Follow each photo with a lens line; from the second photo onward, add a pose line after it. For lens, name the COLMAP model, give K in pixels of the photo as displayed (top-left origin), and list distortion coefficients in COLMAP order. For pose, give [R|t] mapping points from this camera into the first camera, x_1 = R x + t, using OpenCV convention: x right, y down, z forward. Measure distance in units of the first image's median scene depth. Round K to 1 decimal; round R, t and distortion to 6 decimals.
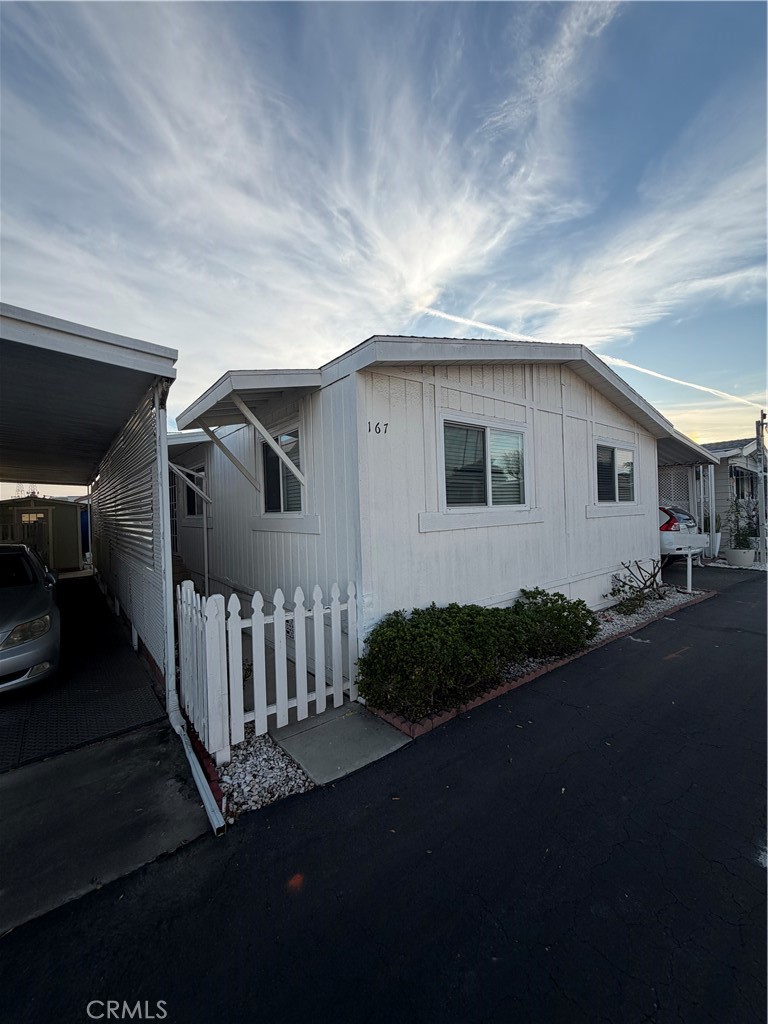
lens RADIAL K [[402.8, 0, 381.7], [0, 402.8, 509.5], [0, 0, 1]] dist [0.001322, 0.000557]
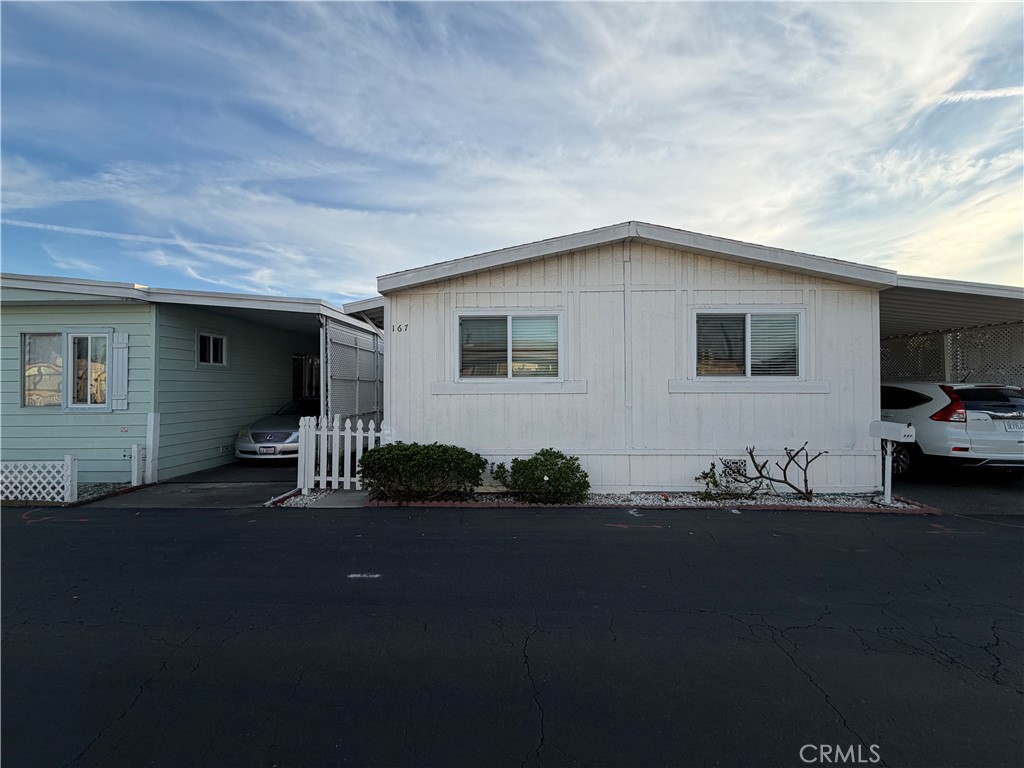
lens RADIAL K [[402.8, 0, 509.6], [0, 402.8, 380.1], [0, 0, 1]] dist [0.001322, 0.000557]
pose [[0.771136, 0.017665, -0.636425, 1.274134], [-0.019261, 0.999805, 0.004413, -0.008860], [0.636379, 0.008855, 0.771326, 0.026516]]
